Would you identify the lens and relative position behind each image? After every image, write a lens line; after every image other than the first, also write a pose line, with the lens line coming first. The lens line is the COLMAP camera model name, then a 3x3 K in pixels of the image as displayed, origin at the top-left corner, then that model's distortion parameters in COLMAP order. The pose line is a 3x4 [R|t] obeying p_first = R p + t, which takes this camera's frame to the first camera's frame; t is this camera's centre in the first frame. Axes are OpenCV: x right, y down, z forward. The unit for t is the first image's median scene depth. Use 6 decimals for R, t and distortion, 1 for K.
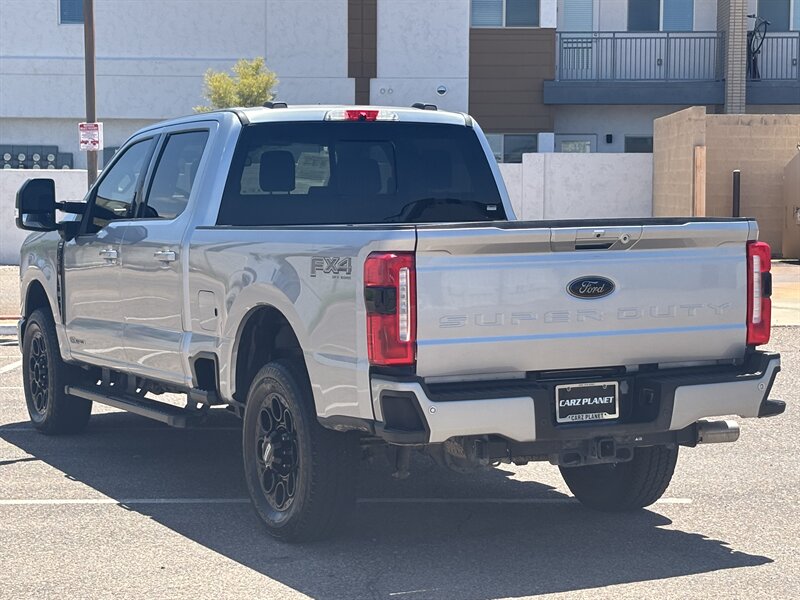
lens RADIAL K [[1818.4, 0, 400.0], [0, 1818.4, 300.0], [0, 0, 1]] dist [0.262878, -1.016967]
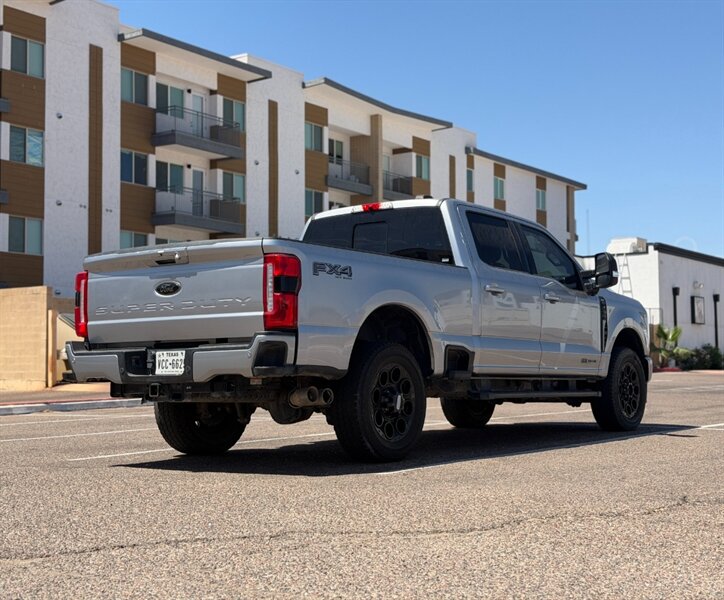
lens RADIAL K [[1118.6, 0, 412.0], [0, 1118.6, 300.8], [0, 0, 1]] dist [0.162220, 0.042196]
pose [[0.496846, -0.054063, -0.866153, 1.030884], [-0.044600, 0.995148, -0.087699, 0.078018], [0.866692, 0.082203, 0.492024, 0.692990]]
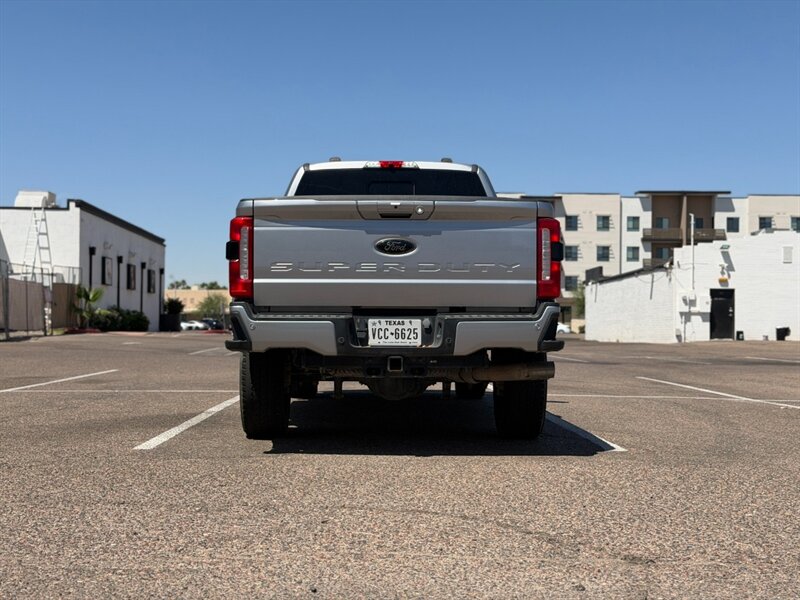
lens RADIAL K [[1108.6, 0, 400.0], [0, 1108.6, 300.0], [0, 0, 1]] dist [0.215498, -0.485643]
pose [[0.908435, 0.002390, -0.418020, 0.445330], [-0.039264, 0.996051, -0.079632, 0.096609], [0.416179, 0.088754, 0.904941, 0.252946]]
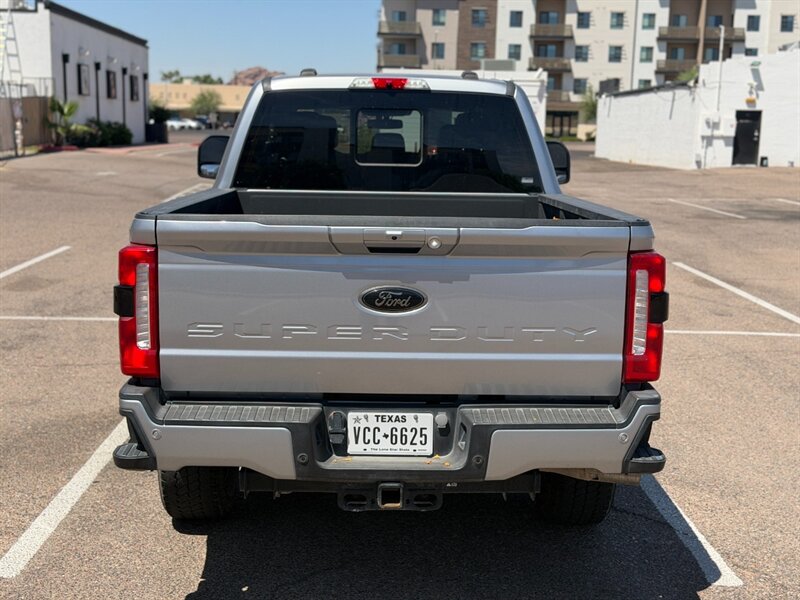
lens RADIAL K [[1108.6, 0, 400.0], [0, 1108.6, 300.0], [0, 0, 1]] dist [0.215498, -0.485643]
pose [[0.908115, 0.090941, -0.408725, 0.307092], [-0.052672, 0.993186, 0.103955, -0.057929], [0.415394, -0.072875, 0.906718, 0.537119]]
